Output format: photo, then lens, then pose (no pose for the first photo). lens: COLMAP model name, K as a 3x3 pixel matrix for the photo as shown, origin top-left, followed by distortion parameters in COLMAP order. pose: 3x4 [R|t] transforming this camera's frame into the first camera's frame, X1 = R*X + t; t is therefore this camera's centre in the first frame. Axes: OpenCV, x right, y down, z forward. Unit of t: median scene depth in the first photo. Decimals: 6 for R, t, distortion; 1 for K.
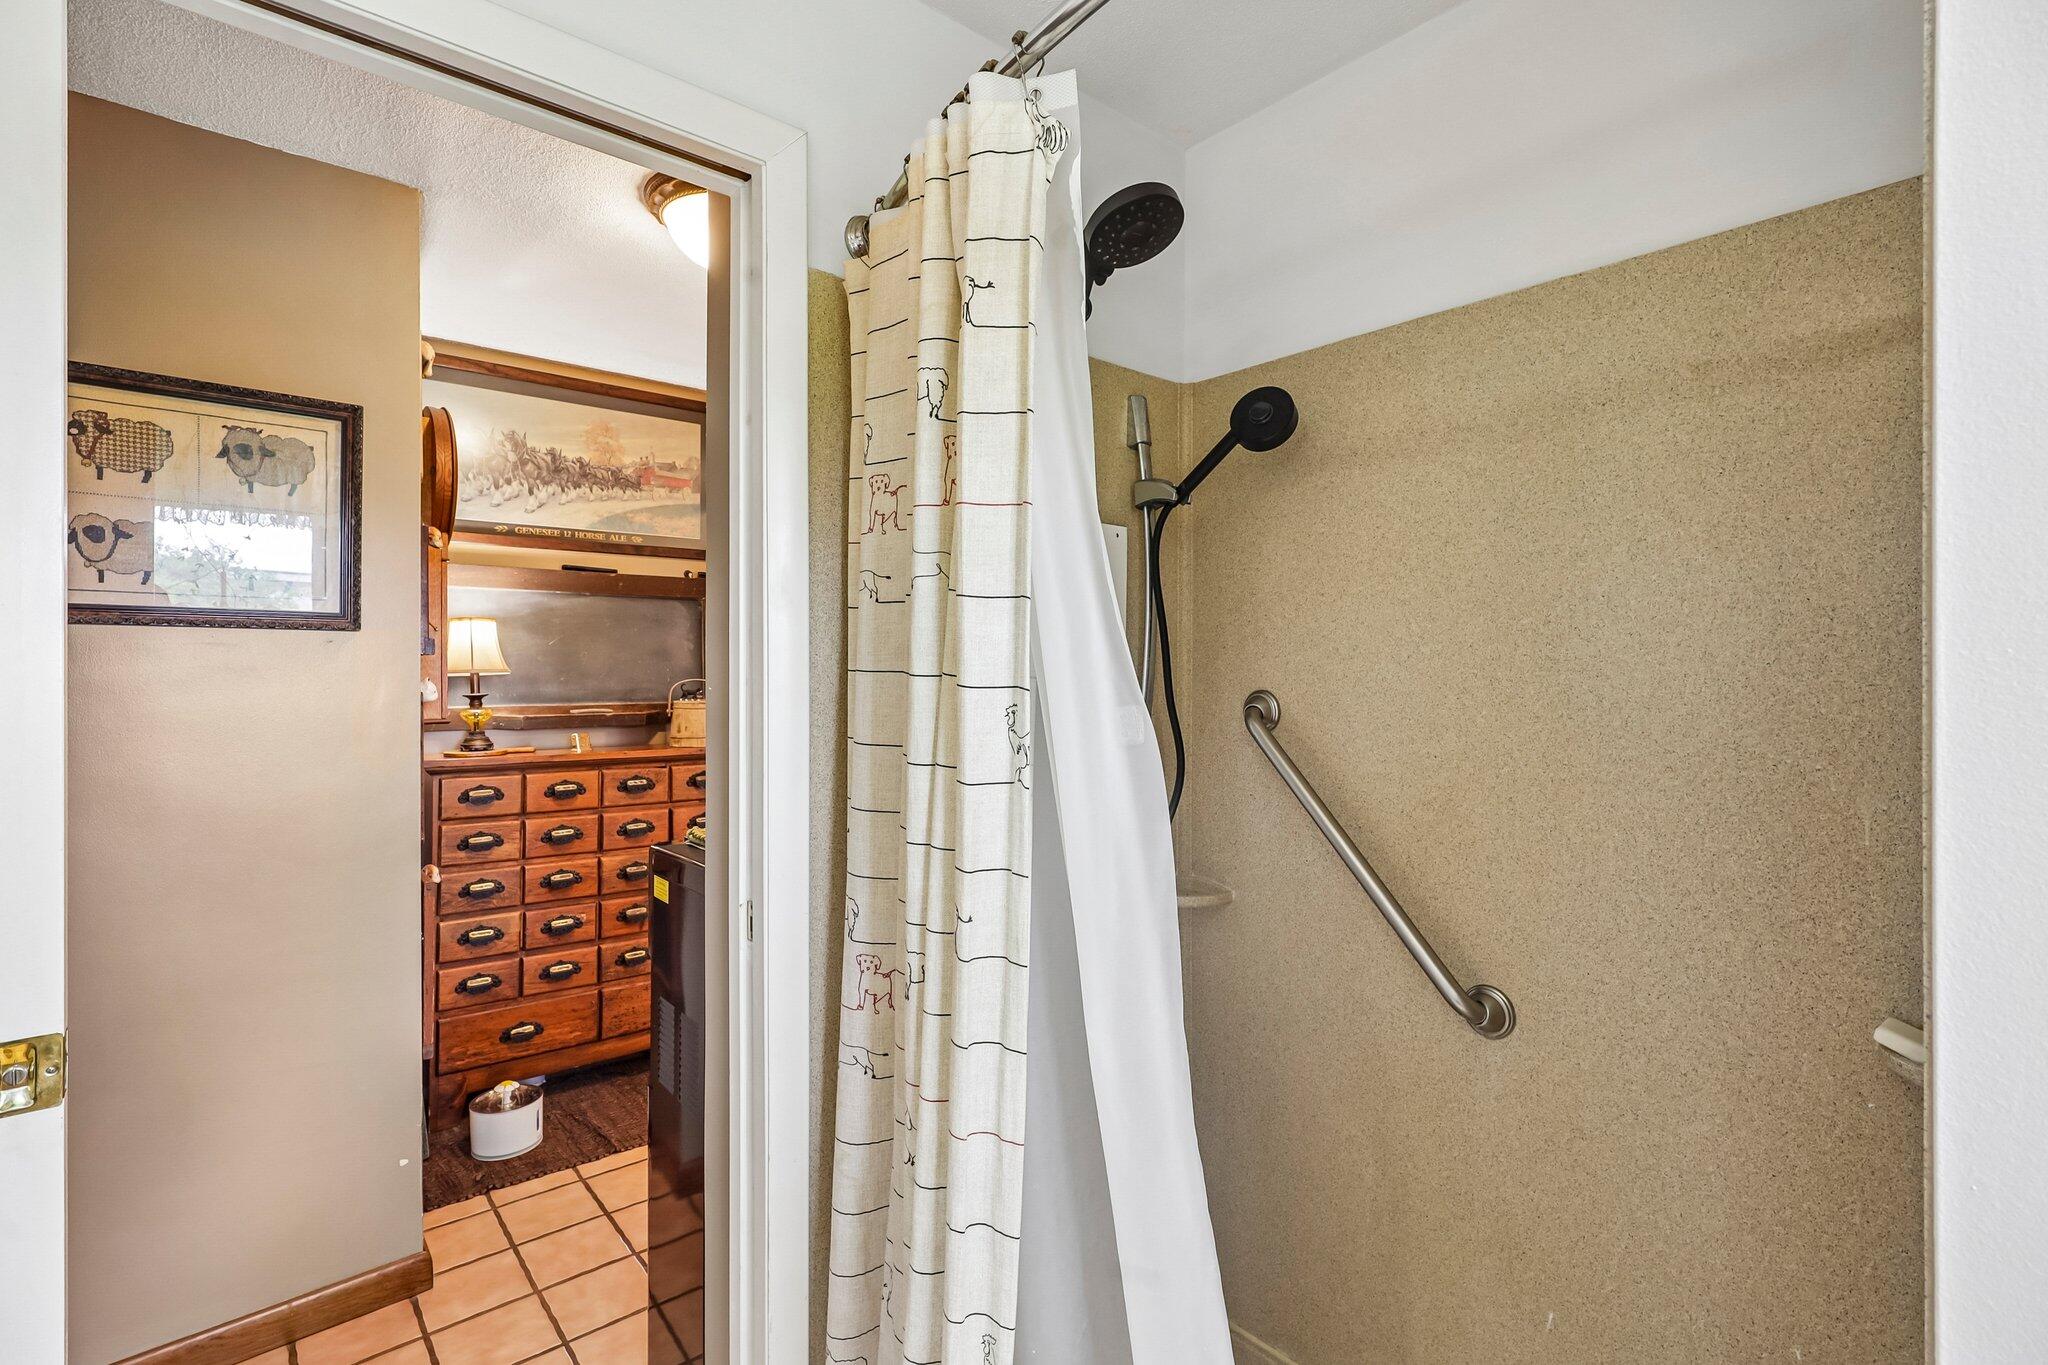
lens RADIAL K [[944.1, 0, 1029.4], [0, 944.1, 669.4], [0, 0, 1]] dist [-0.003891, 0.000476]
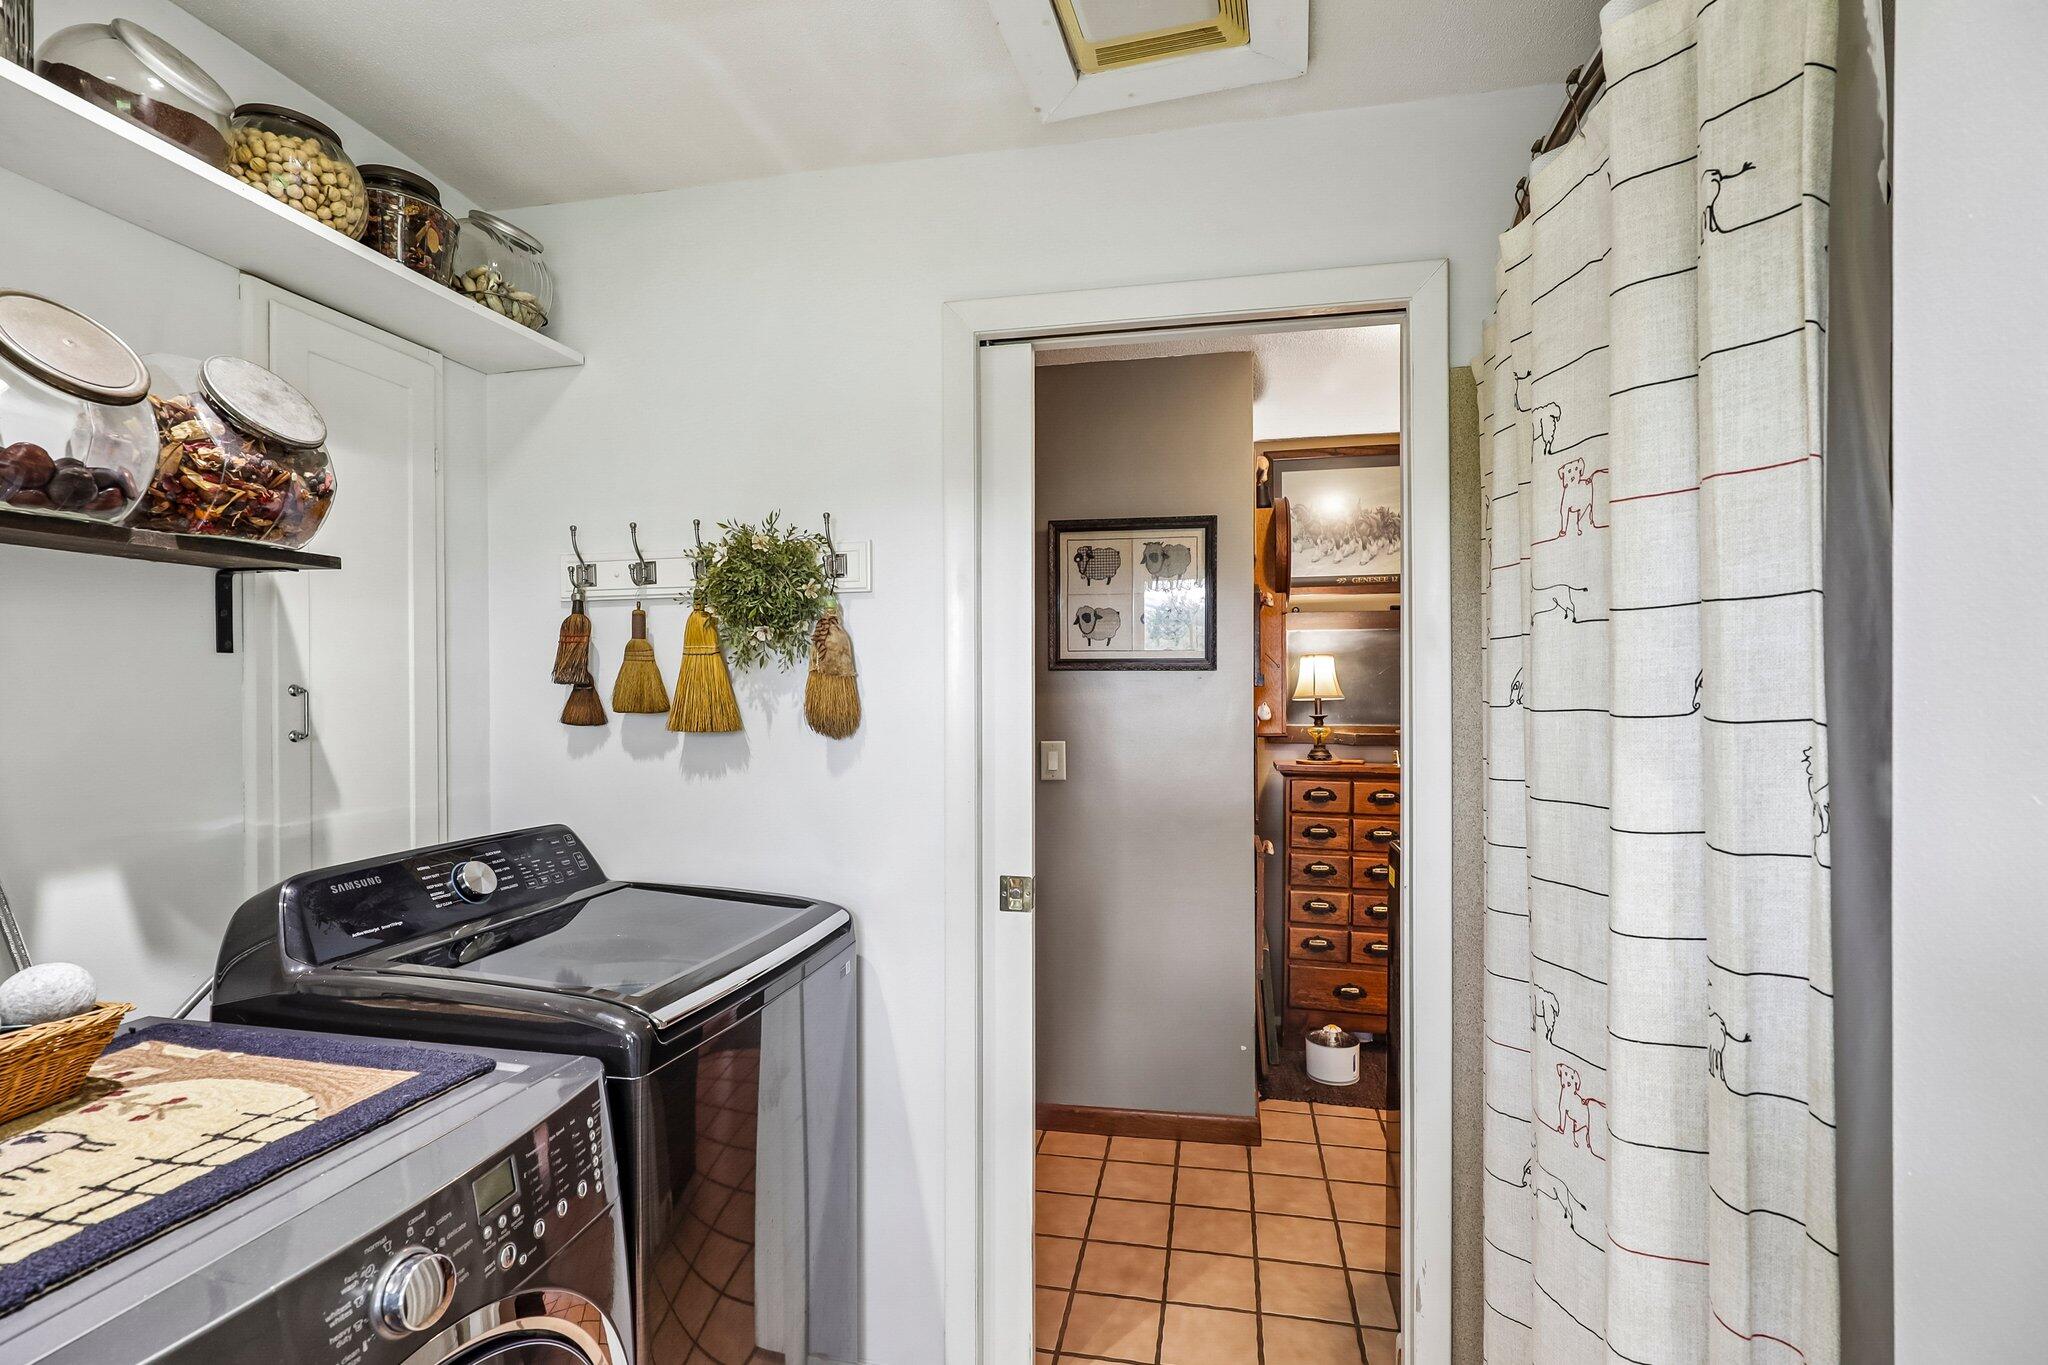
lens RADIAL K [[944.1, 0, 1019.9], [0, 944.1, 689.3], [0, 0, 1]] dist [-0.003891, 0.000476]
pose [[0.600297, -0.006266, -0.799752, 0.191196], [0.003681, 0.999980, -0.005071, -0.003705], [0.799768, 0.000101, 0.600309, -0.080180]]
